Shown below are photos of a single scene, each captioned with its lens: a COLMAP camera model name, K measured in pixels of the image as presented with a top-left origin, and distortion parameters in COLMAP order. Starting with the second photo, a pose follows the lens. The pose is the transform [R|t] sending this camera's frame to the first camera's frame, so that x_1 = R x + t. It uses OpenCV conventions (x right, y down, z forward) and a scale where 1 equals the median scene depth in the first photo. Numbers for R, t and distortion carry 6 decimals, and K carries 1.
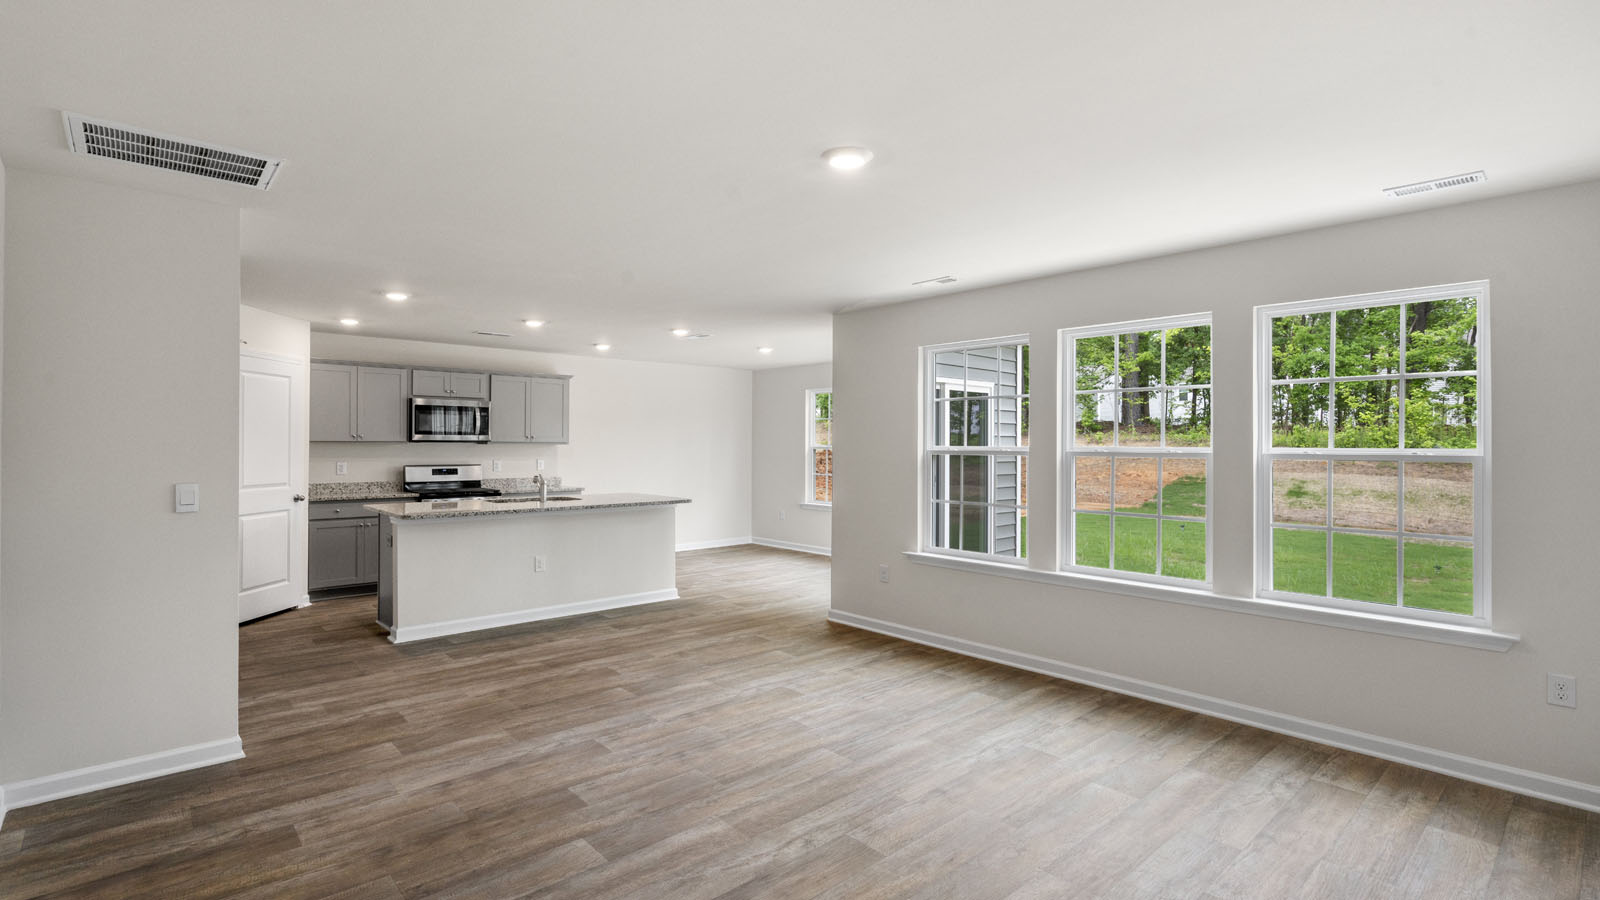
lens RADIAL K [[751.2, 0, 800.0], [0, 751.2, 450.0], [0, 0, 1]] dist [-0.000184, -0.000225]
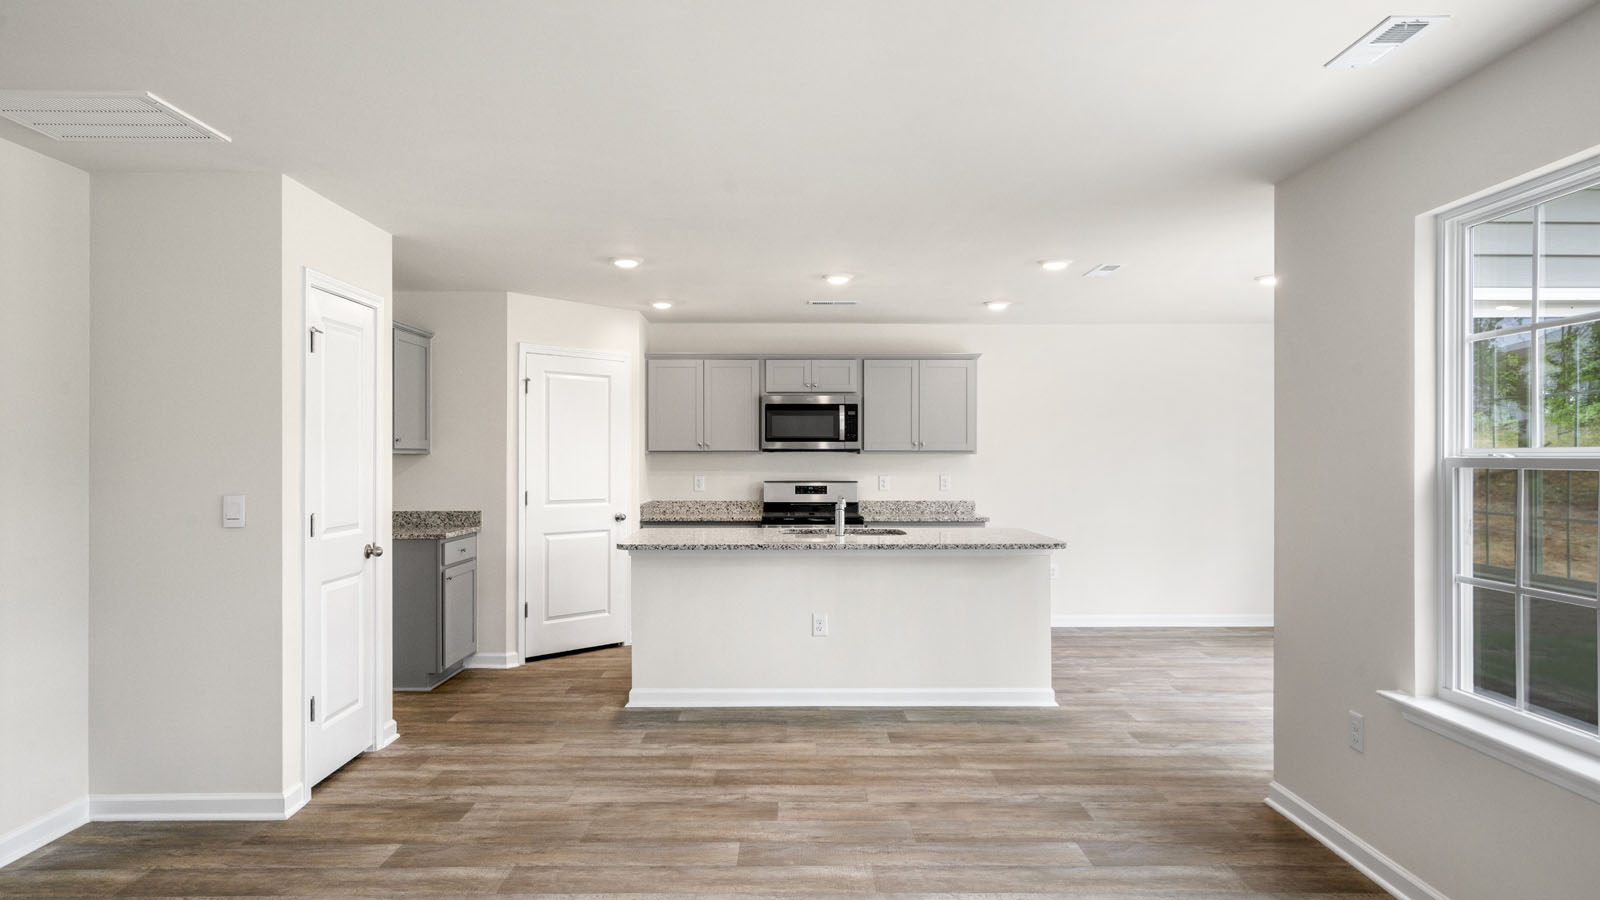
lens RADIAL K [[981.5, 0, 800.0], [0, 981.5, 450.0], [0, 0, 1]] dist [0.004573, 0.001857]
pose [[0.741981, -0.010150, -0.670344, 0.239687], [-0.000394, 0.999879, -0.015576, 0.004616], [0.670420, 0.011821, 0.741887, 0.304163]]
